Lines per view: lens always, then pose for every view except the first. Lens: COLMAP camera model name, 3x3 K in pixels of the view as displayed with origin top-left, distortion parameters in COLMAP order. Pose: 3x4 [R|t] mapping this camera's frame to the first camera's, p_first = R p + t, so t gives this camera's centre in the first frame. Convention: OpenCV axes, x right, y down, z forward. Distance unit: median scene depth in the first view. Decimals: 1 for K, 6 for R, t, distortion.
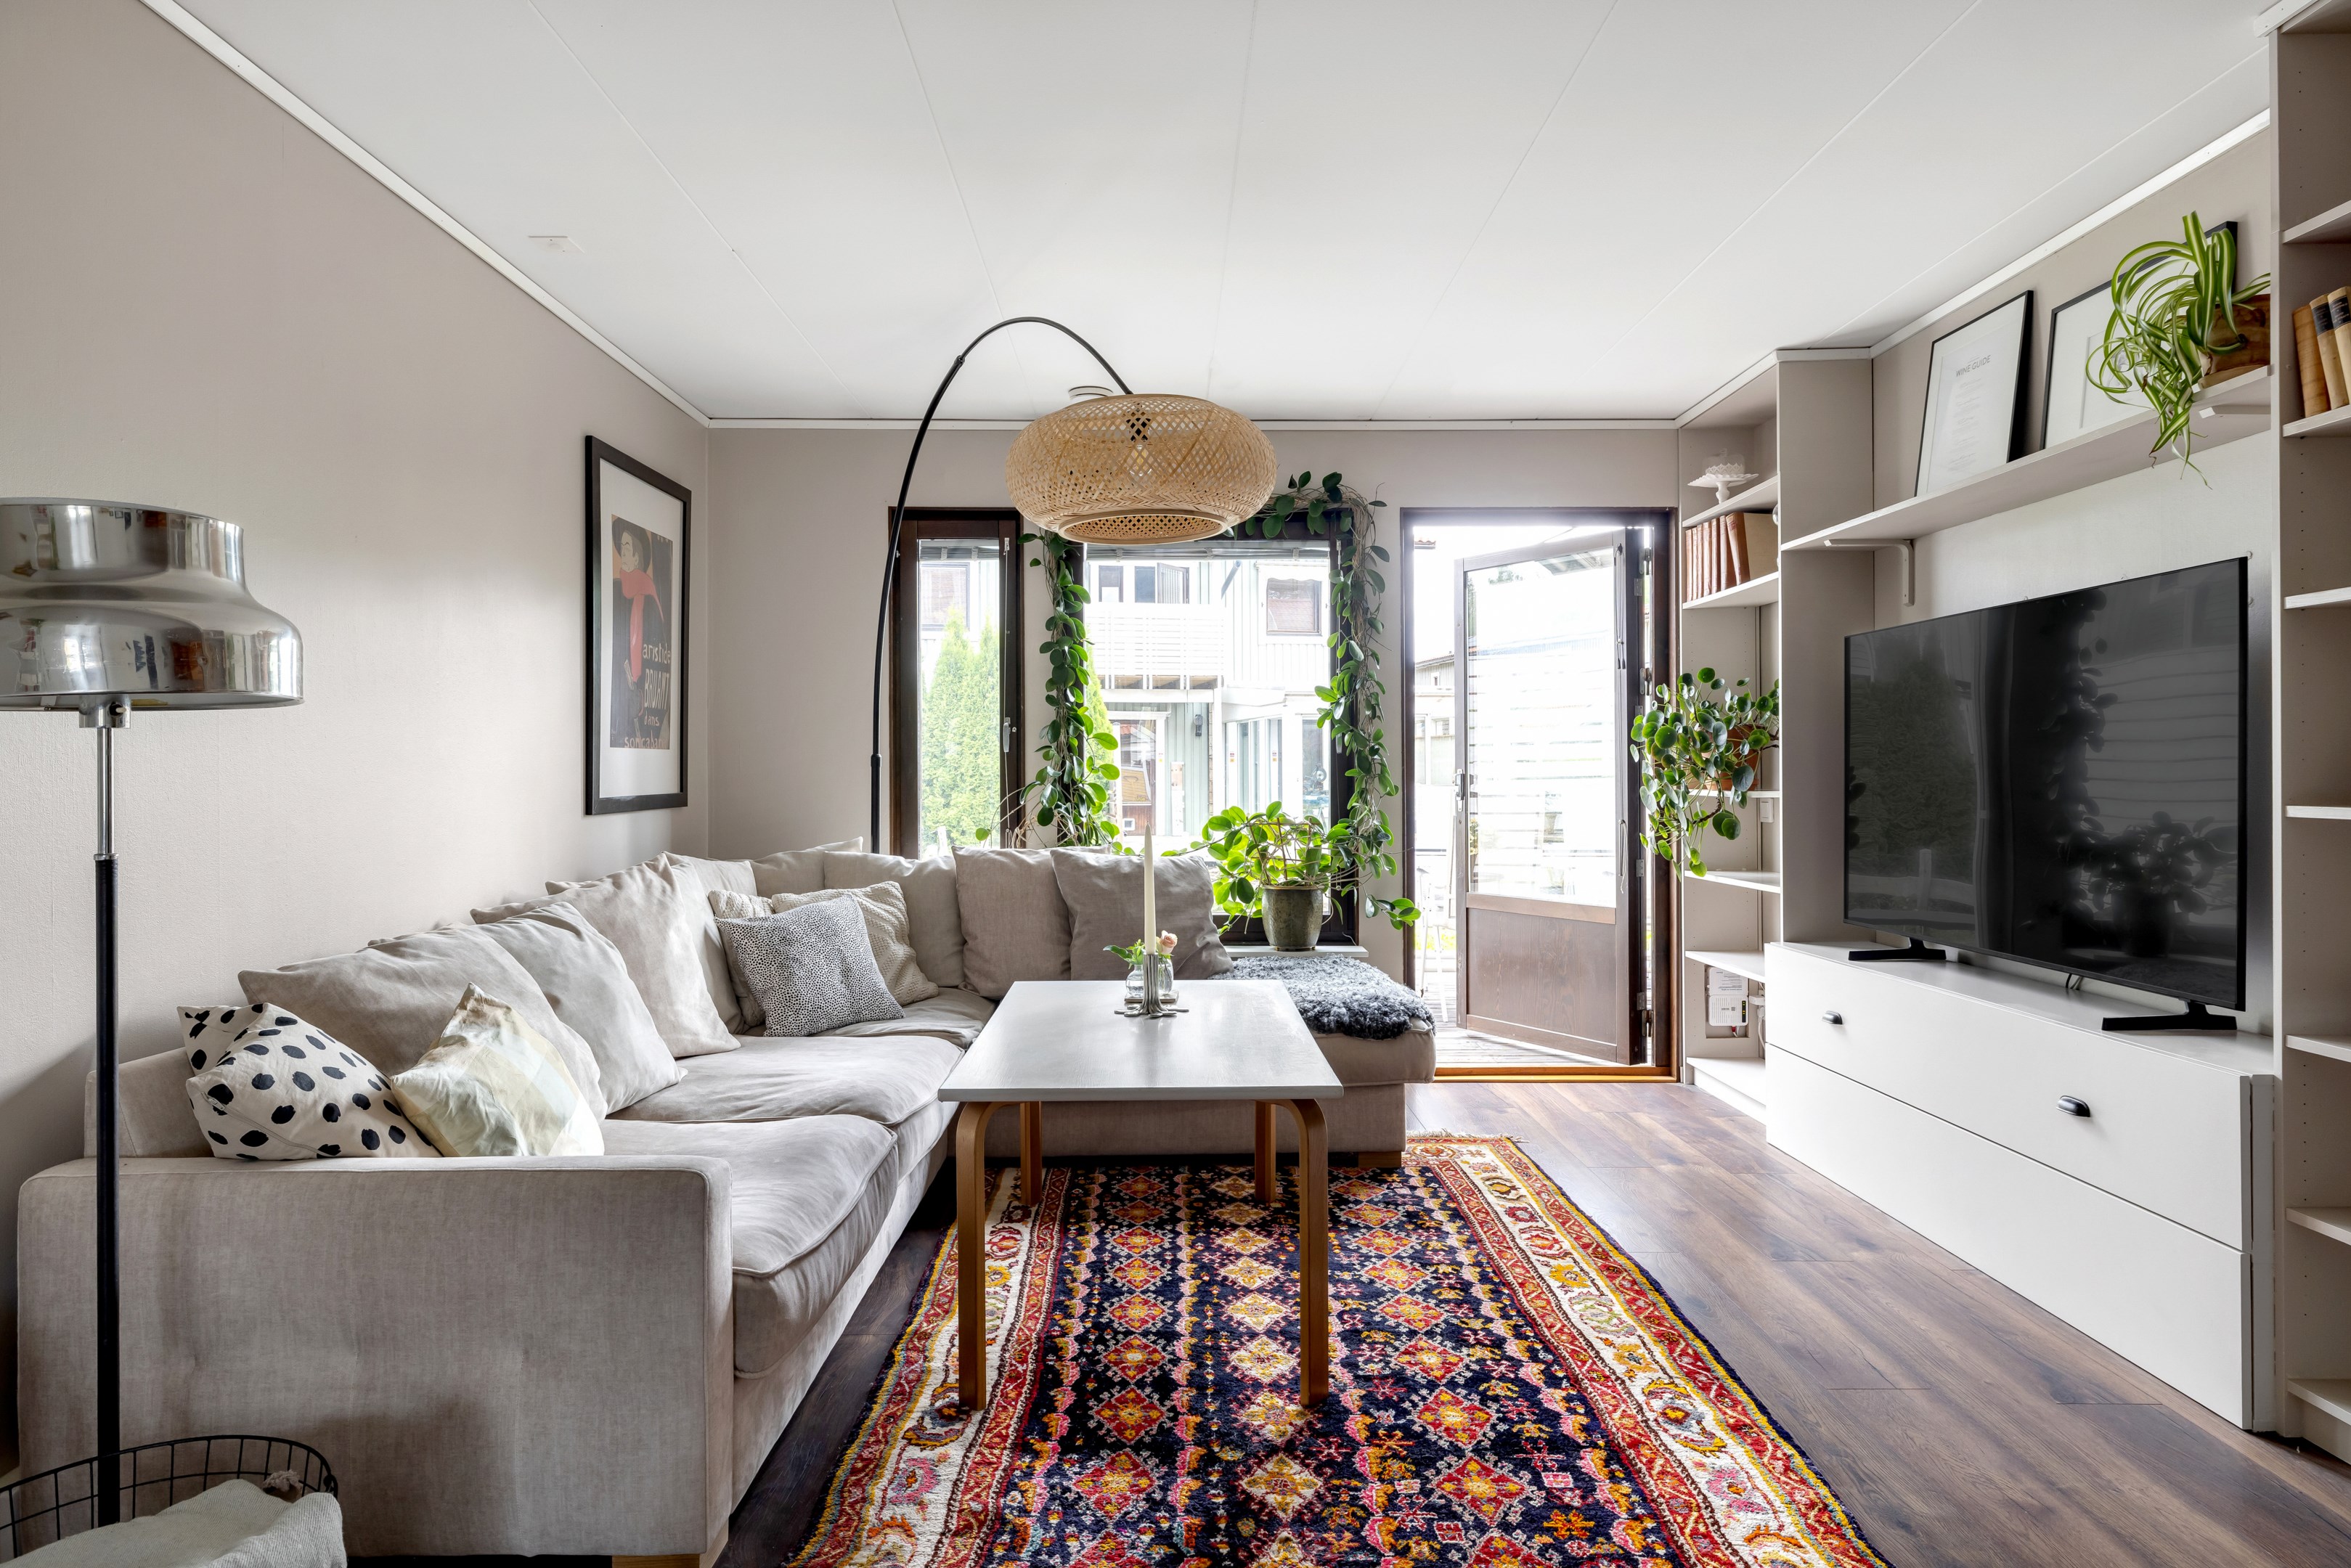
lens RADIAL K [[1355.1, 0, 1161.0], [0, 1355.1, 766.1], [0, 0, 1]] dist [0.003768, -0.004029]
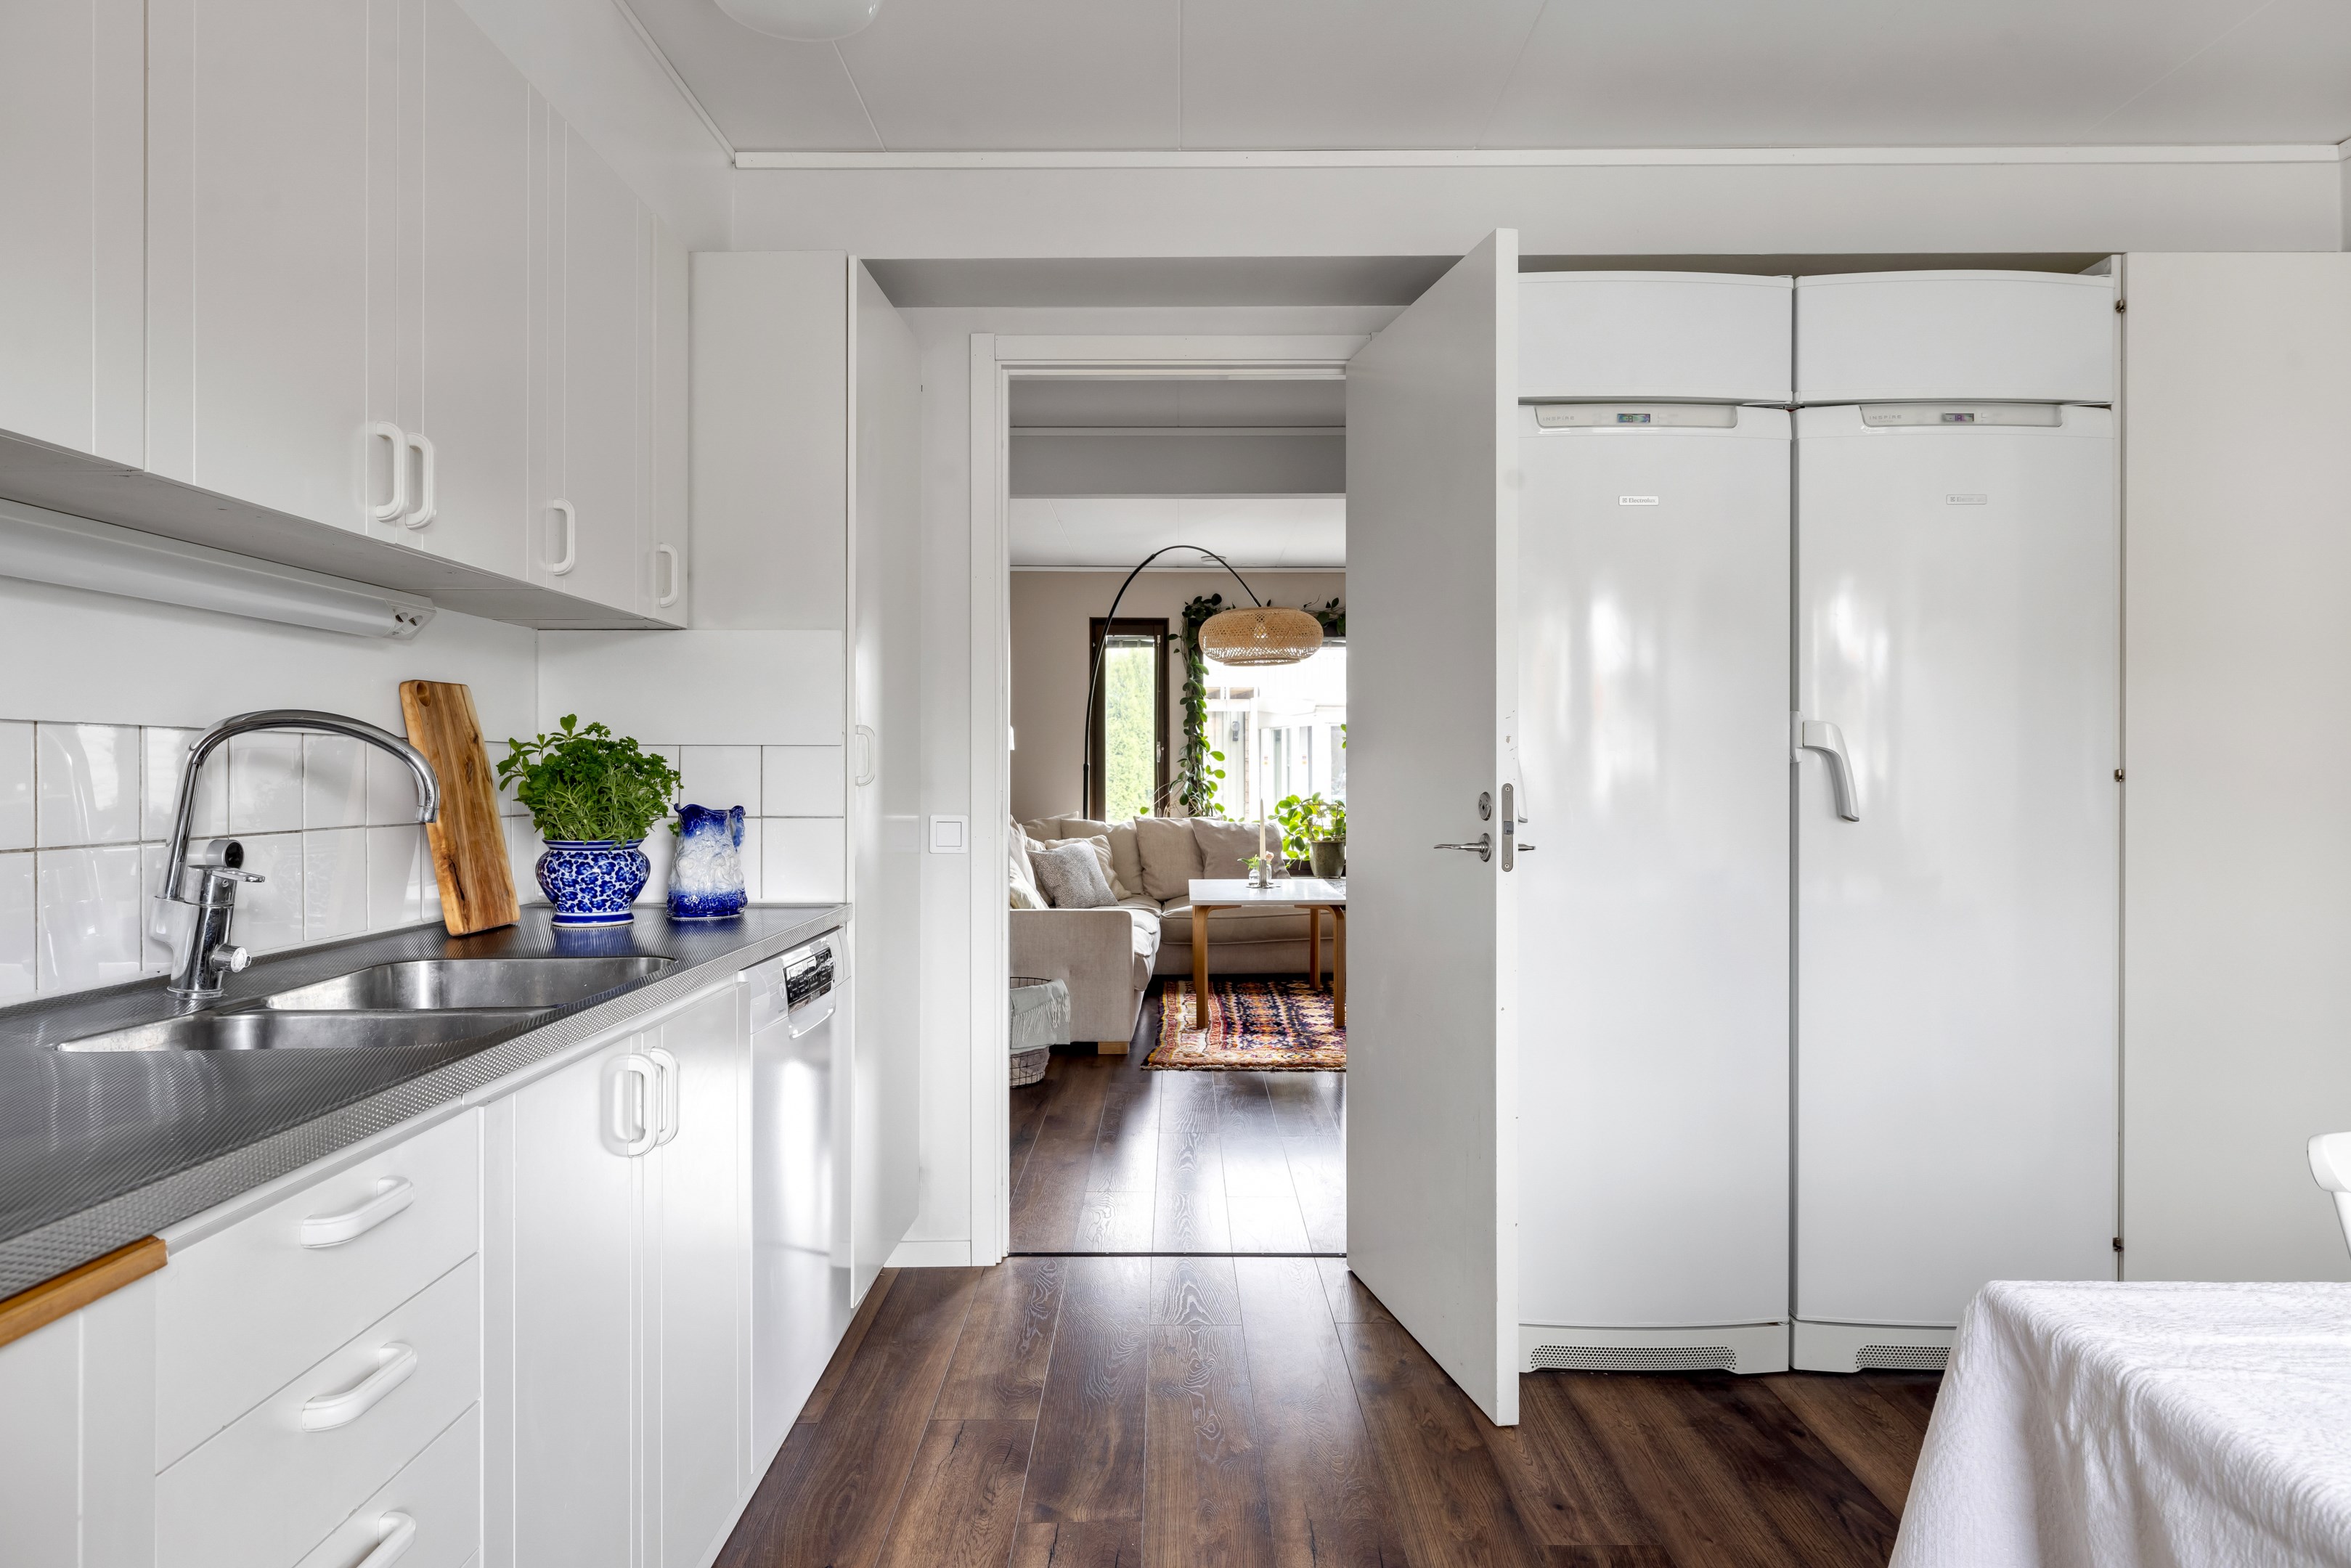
lens RADIAL K [[1437.3, 0, 1153.5], [0, 1437.3, 780.9], [0, 0, 1]] dist [-0.004714, 0.004064]
pose [[0.999864, 0.003793, -0.016073, -0.149896], [-0.003630, 0.999942, 0.010134, -0.008256], [0.016111, -0.010074, 0.999819, -1.311436]]
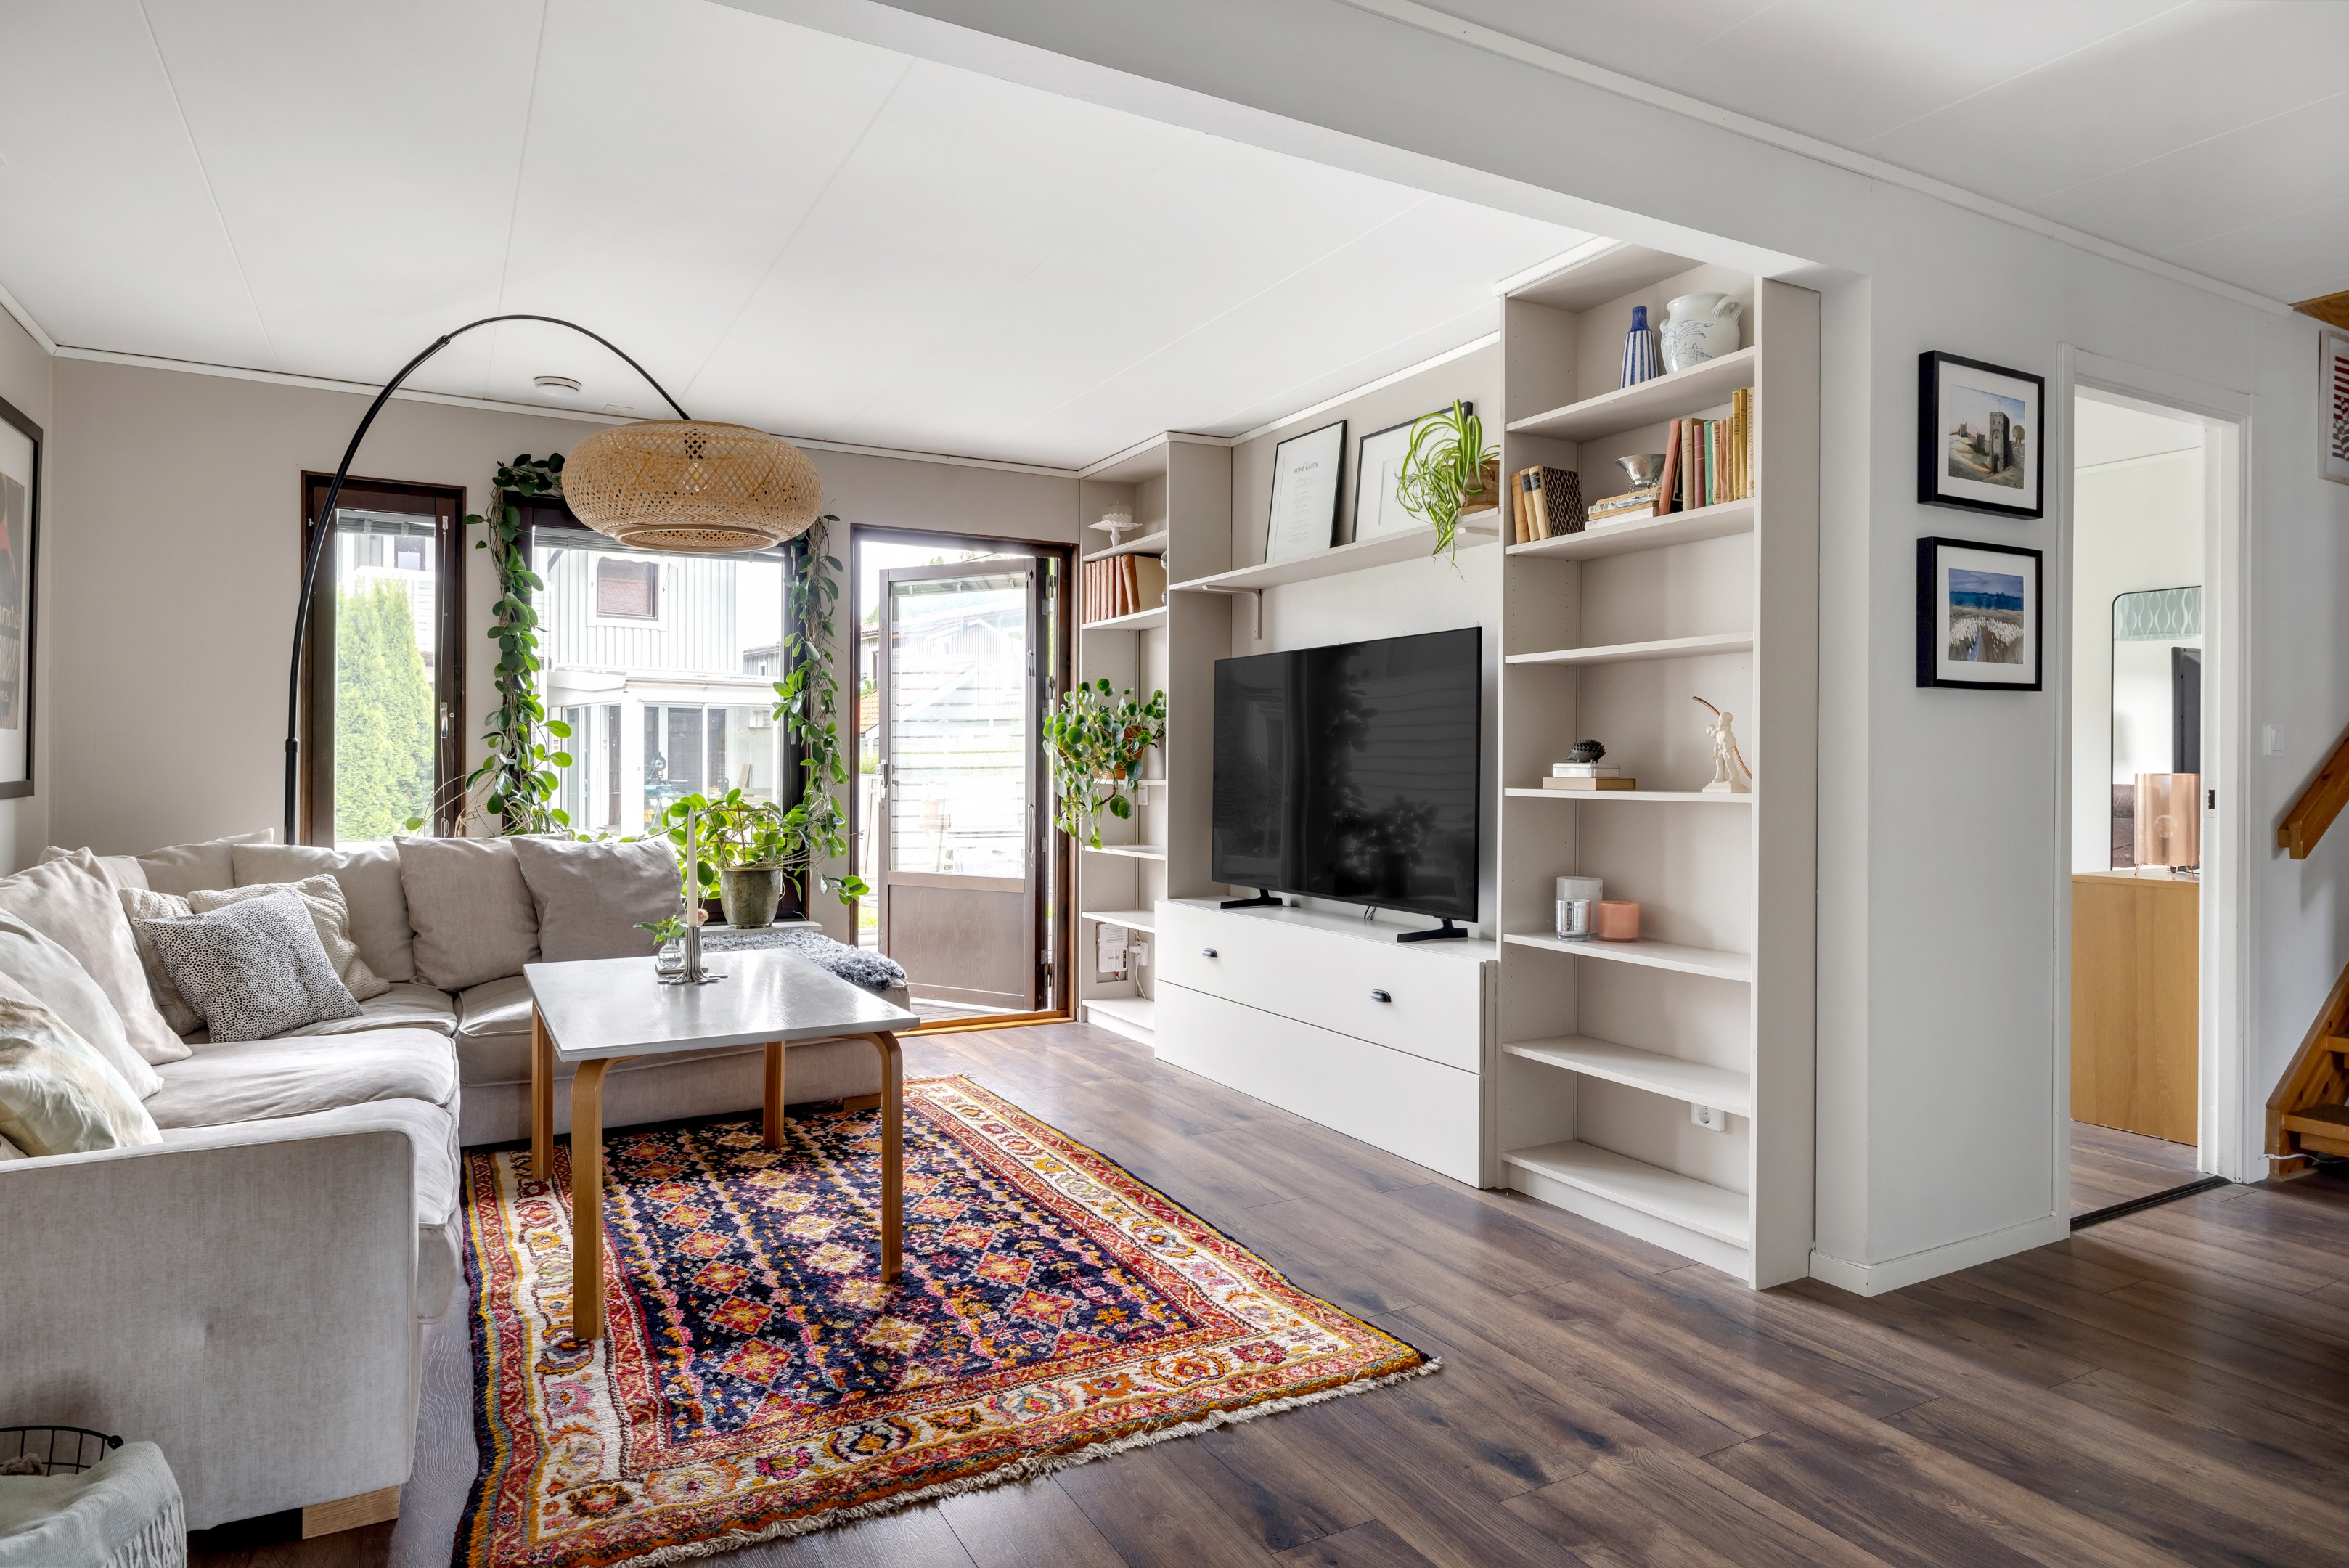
lens RADIAL K [[1354.1, 0, 1165.8], [0, 1354.1, 756.7], [0, 0, 1]] dist [0.003768, -0.004029]
pose [[0.876934, 0.009872, 0.480510, -0.208154], [-0.010042, 0.999947, -0.002217, 0.000001], [-0.480506, -0.002881, 0.876987, -0.146545]]
